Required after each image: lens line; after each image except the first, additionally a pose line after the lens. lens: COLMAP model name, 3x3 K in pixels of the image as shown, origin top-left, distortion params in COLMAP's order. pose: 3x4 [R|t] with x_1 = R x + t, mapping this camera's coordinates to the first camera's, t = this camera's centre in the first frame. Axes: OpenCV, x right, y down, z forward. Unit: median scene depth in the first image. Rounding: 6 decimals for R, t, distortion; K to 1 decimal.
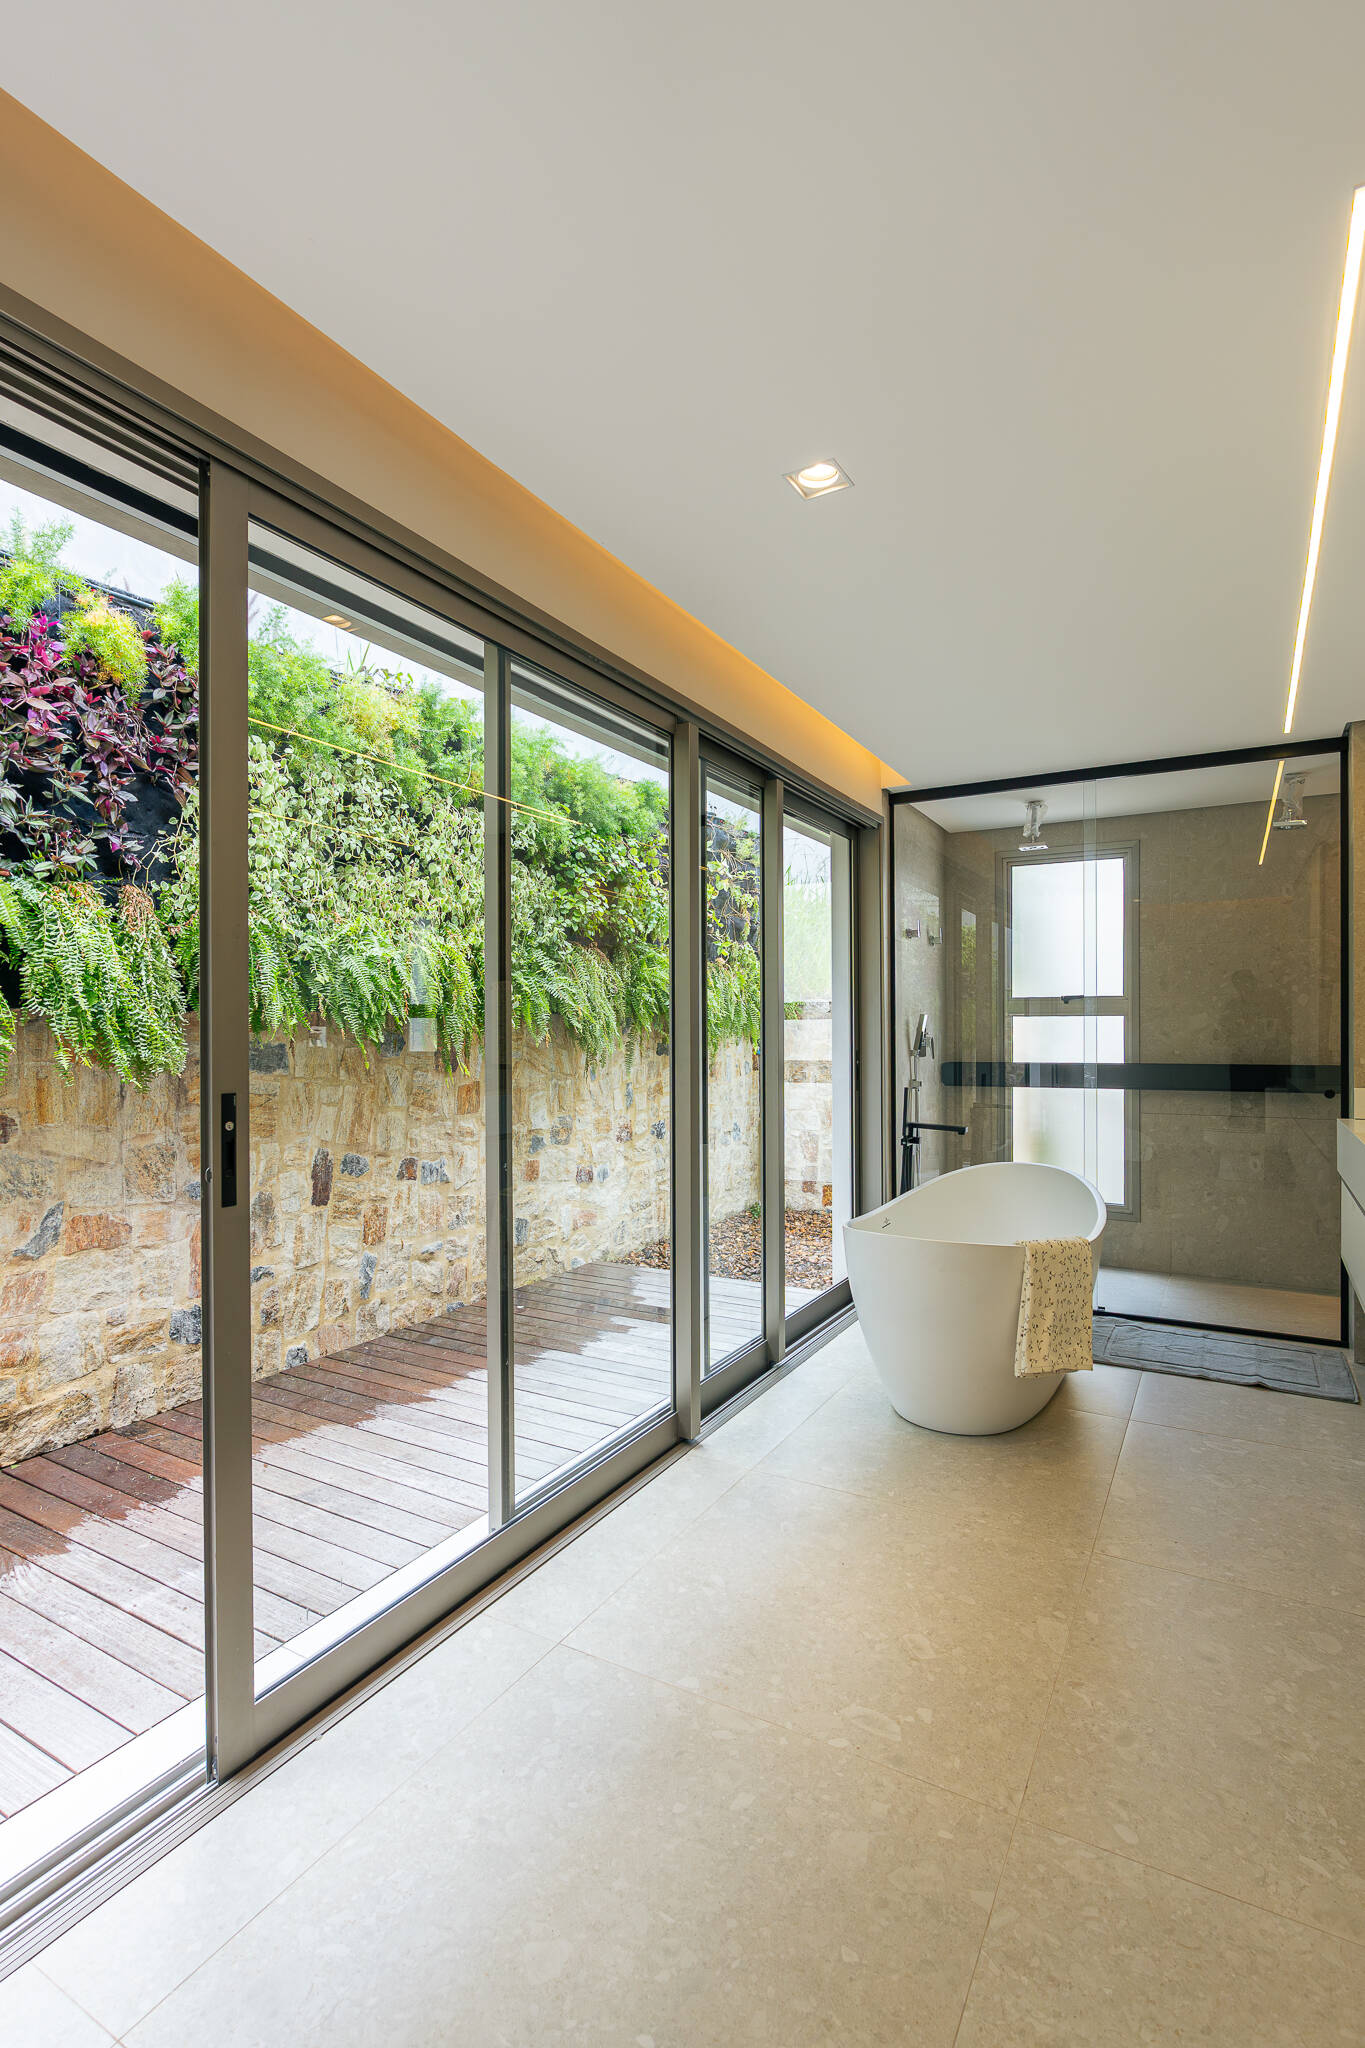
lens RADIAL K [[958.0, 0, 620.7], [0, 958.0, 1031.8], [0, 0, 1]] dist [-0.005616, 0.000284]
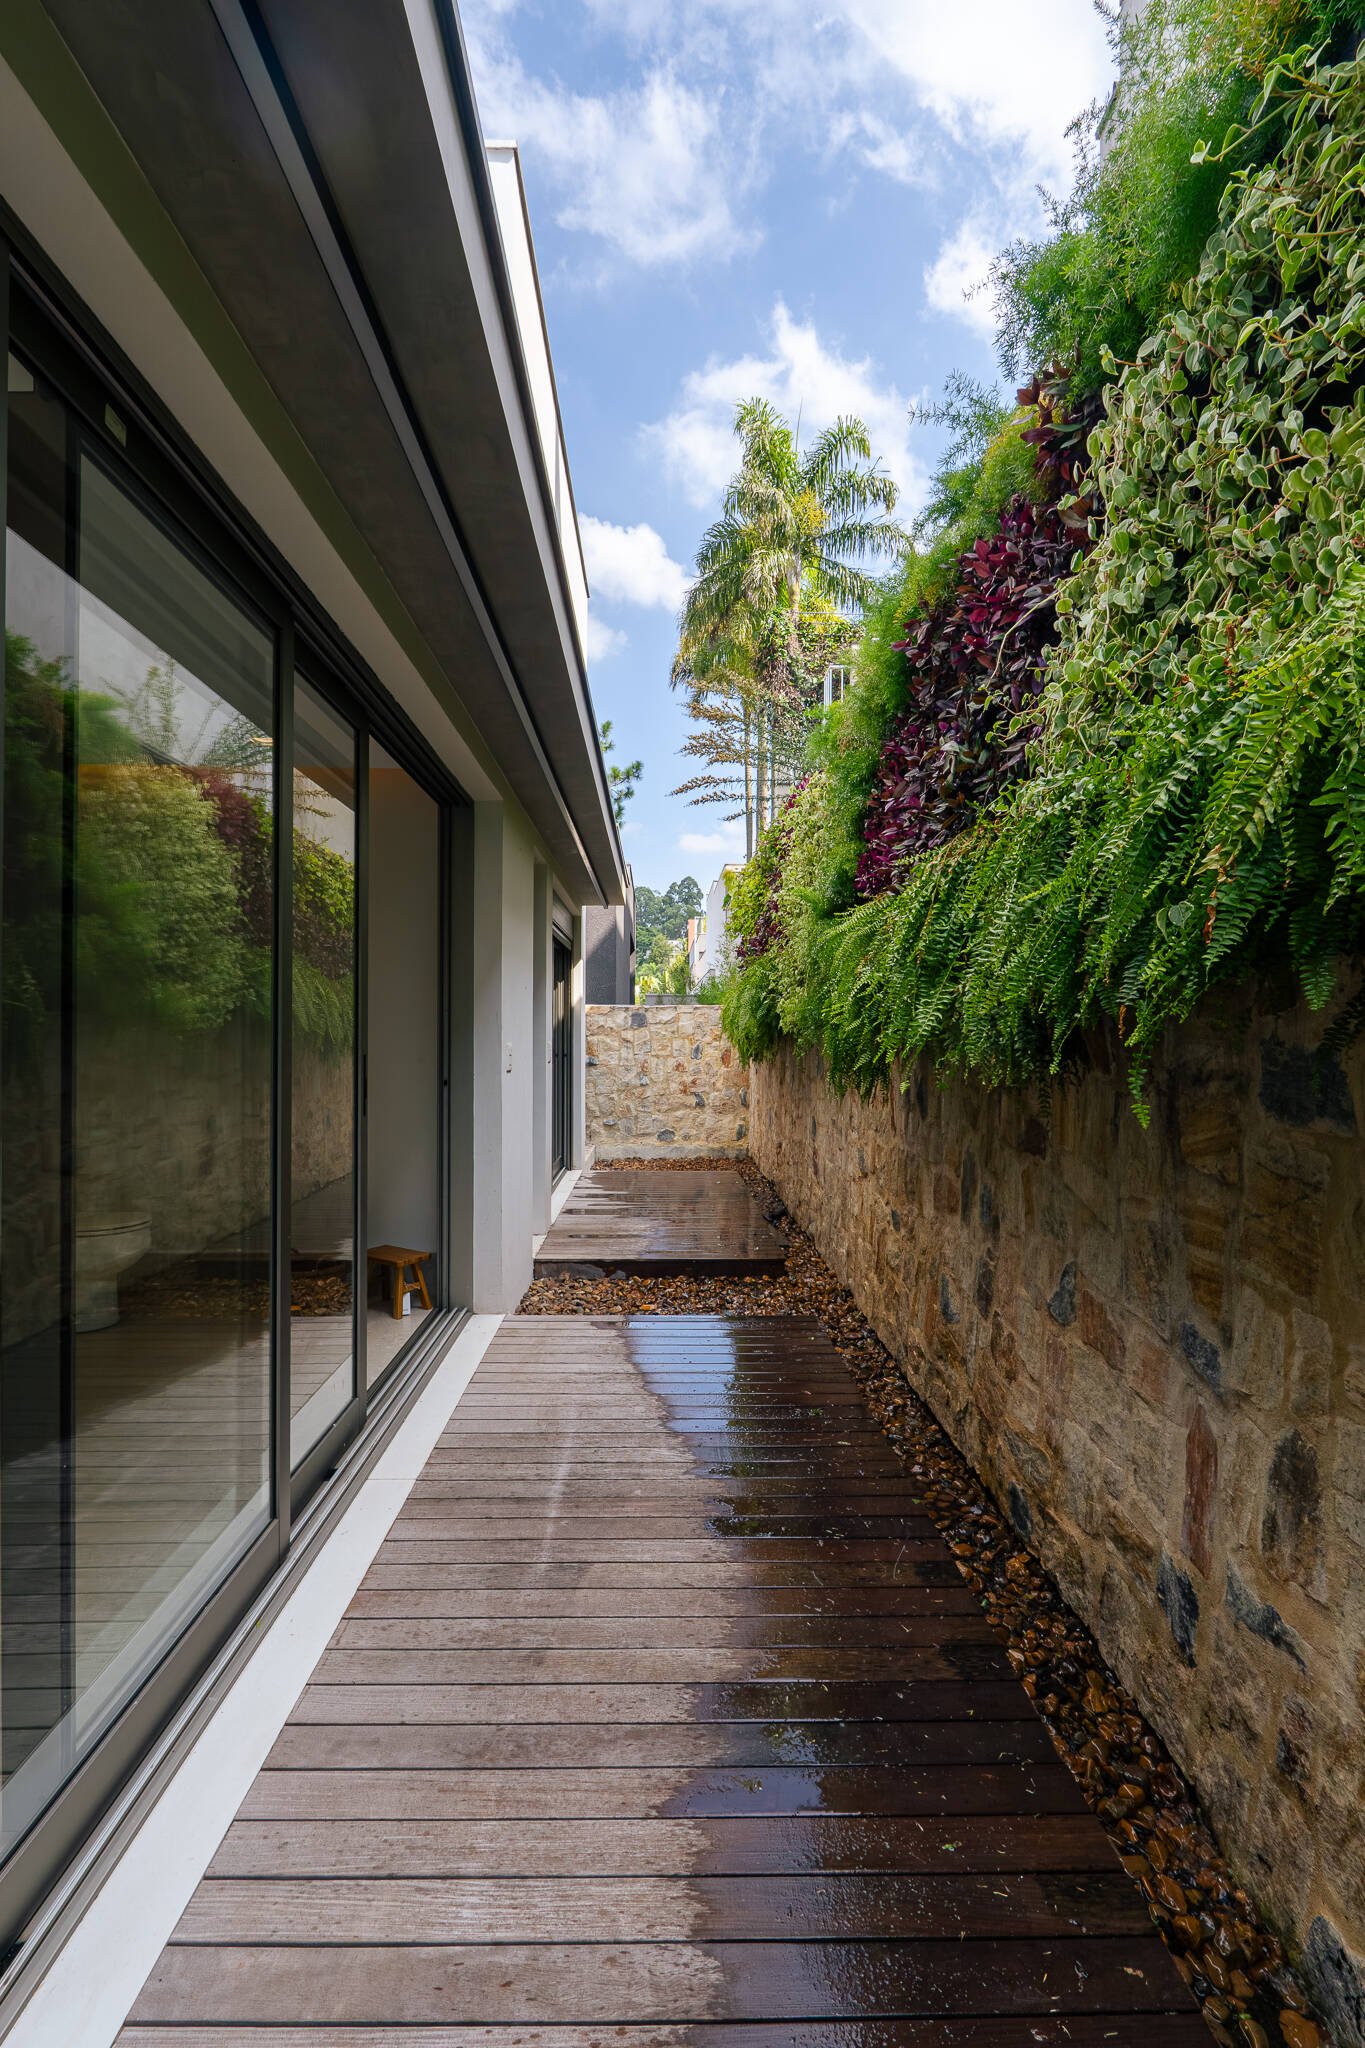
lens RADIAL K [[972.4, 0, 707.0], [0, 972.4, 1024.1], [0, 0, 1]] dist [-0.004518, 0.000141]
pose [[-0.808341, -0.005383, -0.588690, 0.043417], [-0.003573, 0.999985, -0.004238, 0.005418], [0.588704, -0.001322, -0.808348, 1.084038]]
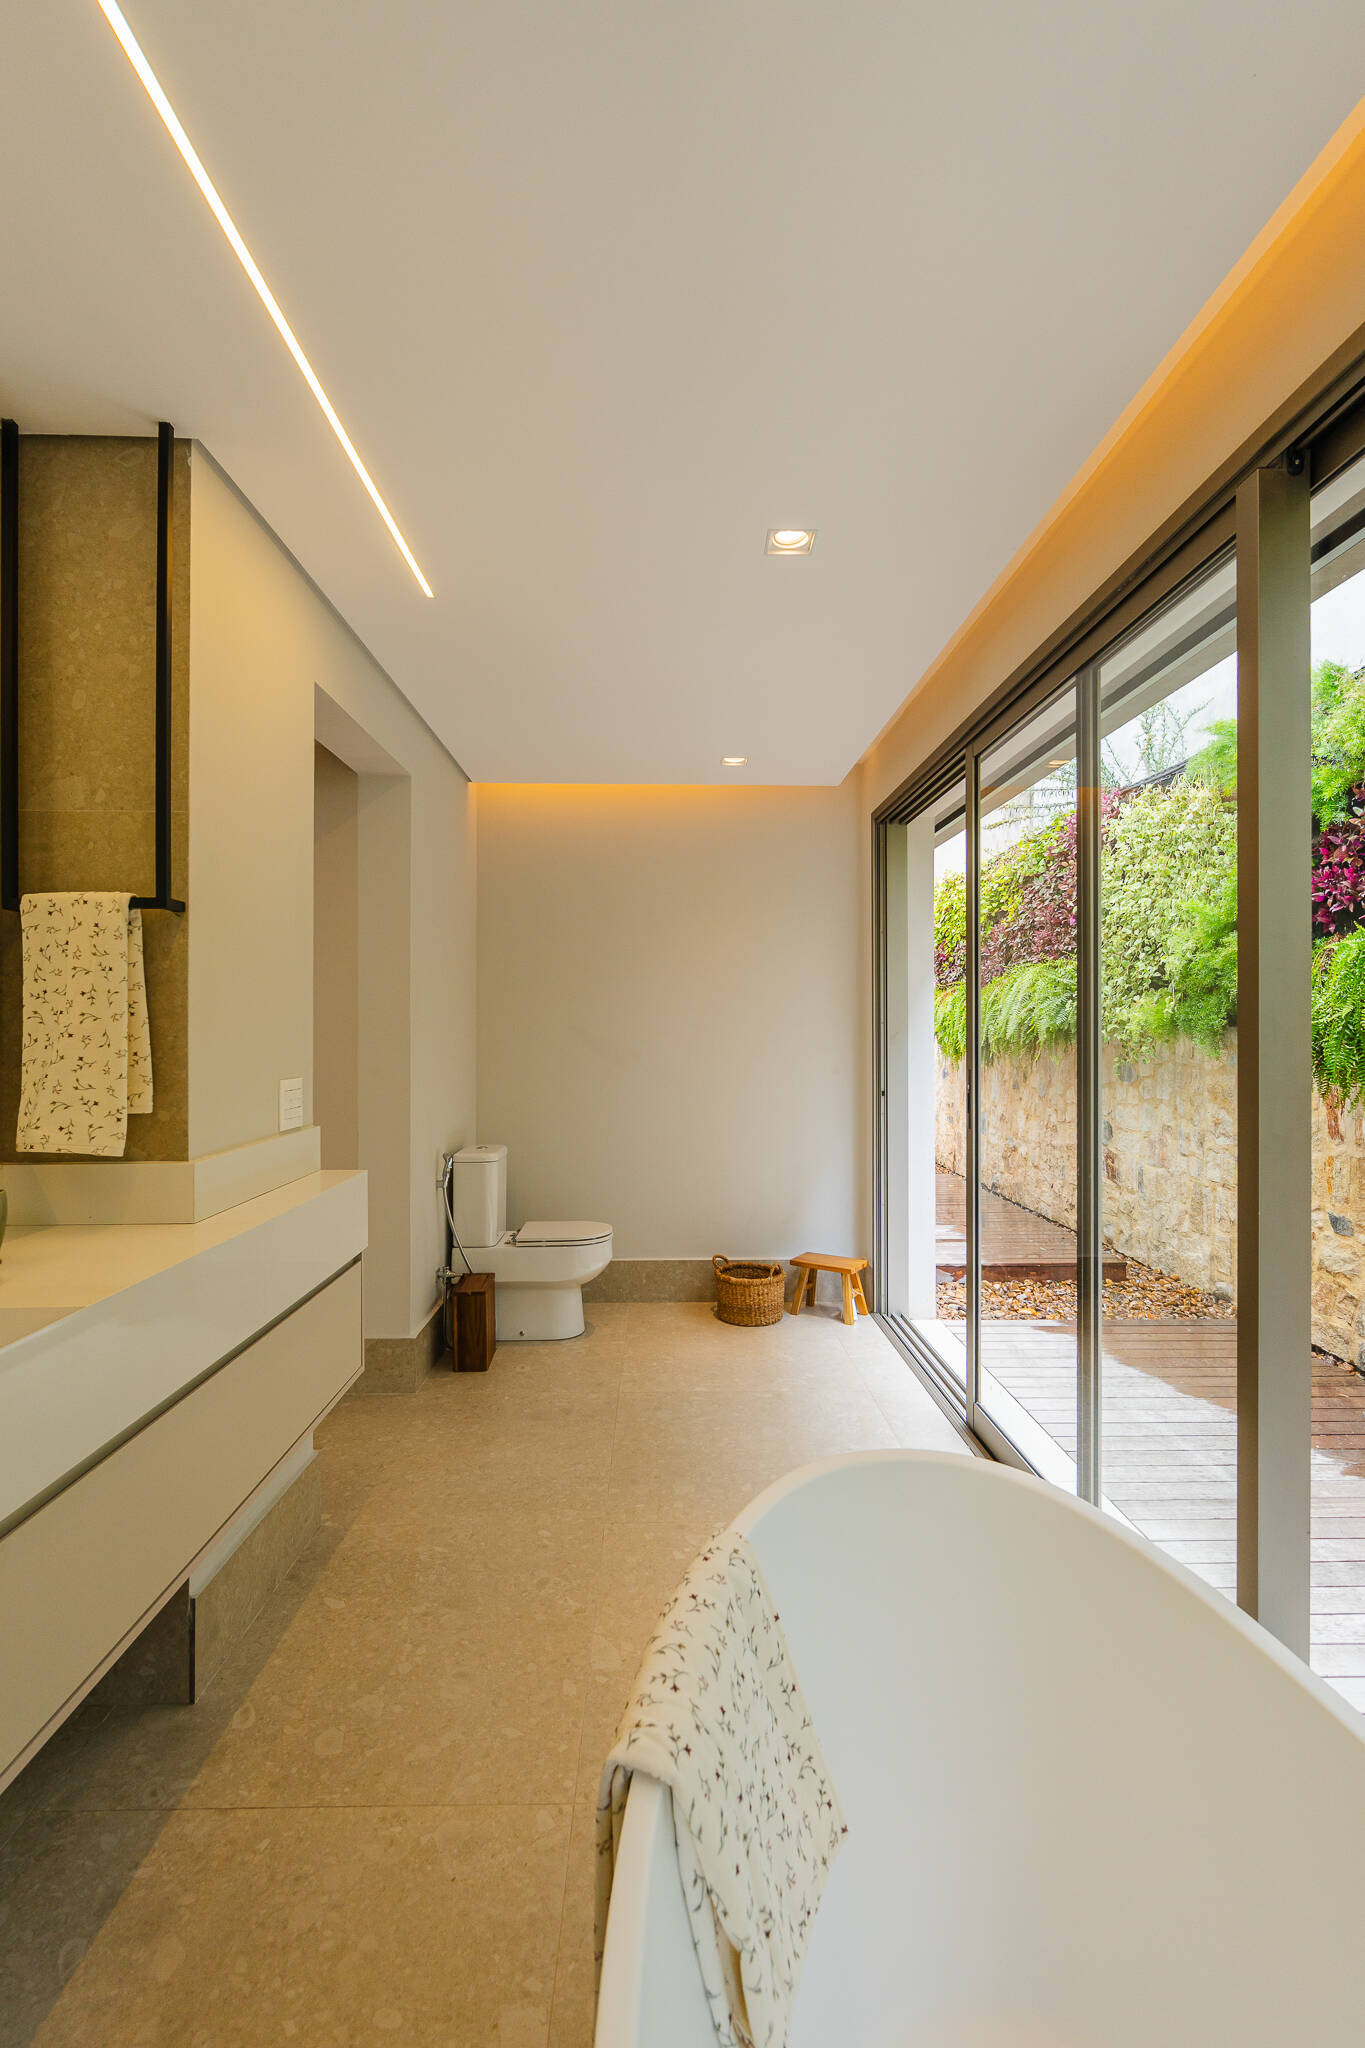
lens RADIAL K [[972.4, 0, 707.0], [0, 972.4, 1024.1], [0, 0, 1]] dist [-0.004518, 0.000141]
pose [[-0.811822, -0.000577, -0.583904, 0.423865], [0.000827, 0.999997, -0.002138, -0.008241], [0.583904, -0.002219, -0.811820, 0.835249]]
